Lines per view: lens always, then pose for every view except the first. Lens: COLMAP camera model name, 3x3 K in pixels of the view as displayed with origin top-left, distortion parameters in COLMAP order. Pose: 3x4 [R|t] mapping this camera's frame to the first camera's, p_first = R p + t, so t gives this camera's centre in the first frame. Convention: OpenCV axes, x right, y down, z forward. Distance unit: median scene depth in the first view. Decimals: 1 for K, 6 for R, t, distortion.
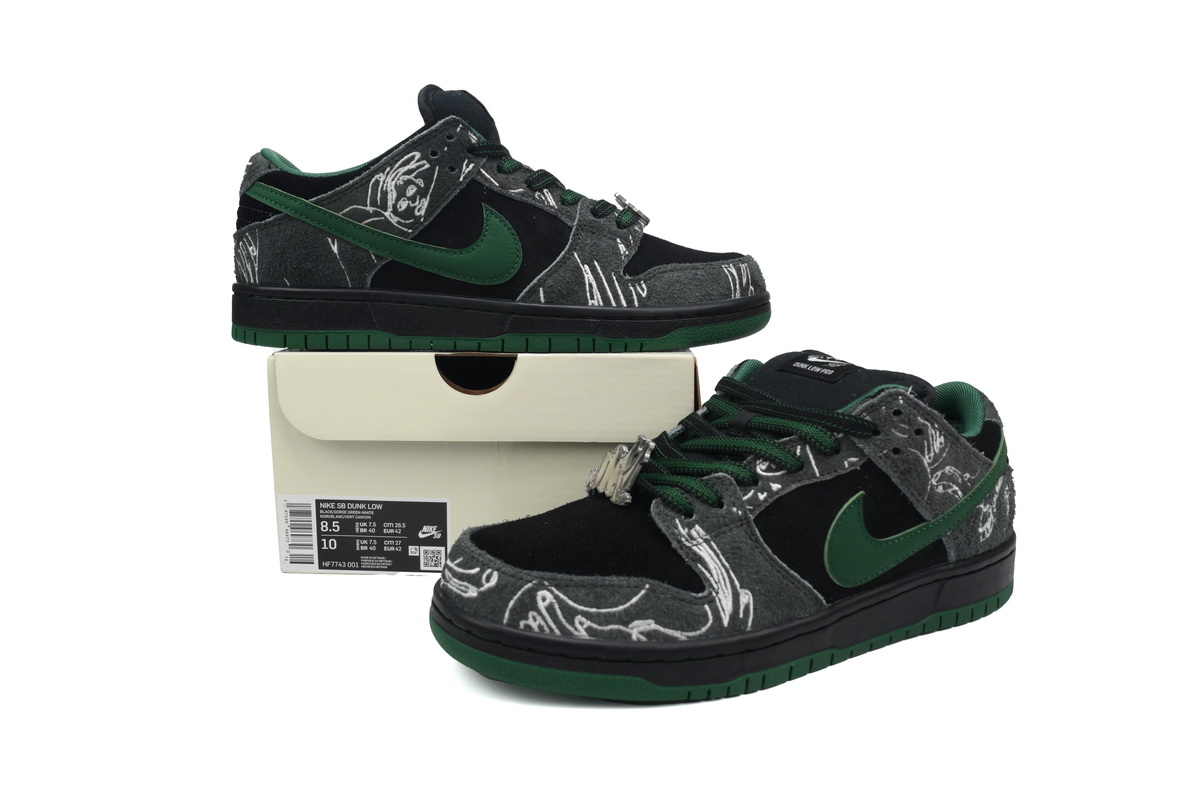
lens RADIAL K [[882.9, 0, 600.0], [0, 882.9, 400.0], [0, 0, 1]] dist [0.166592, -0.001406]
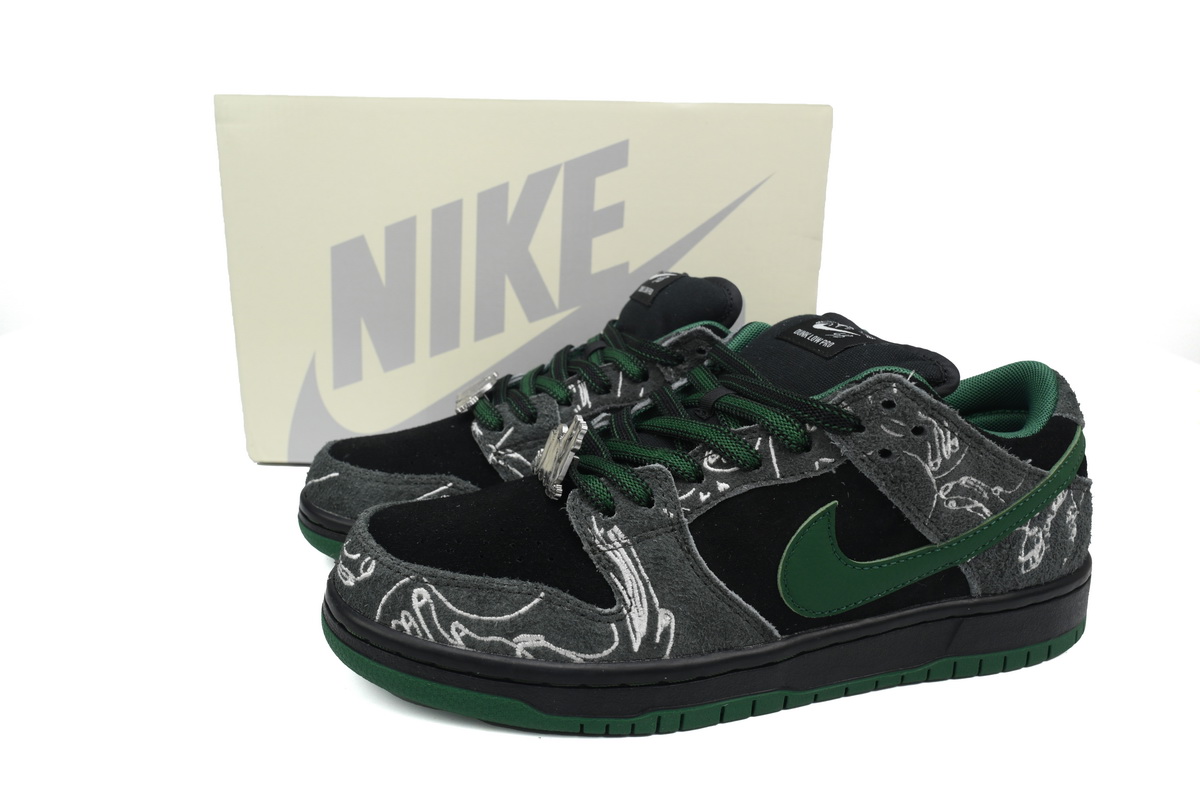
lens RADIAL K [[882.9, 0, 600.0], [0, 882.9, 400.0], [0, 0, 1]] dist [0.166592, -0.001406]
pose [[0.971576, 0.064128, -0.227877, 0.269326], [-0.046199, 0.995464, 0.083165, -0.042879], [0.232177, -0.070273, 0.970132, 0.199586]]
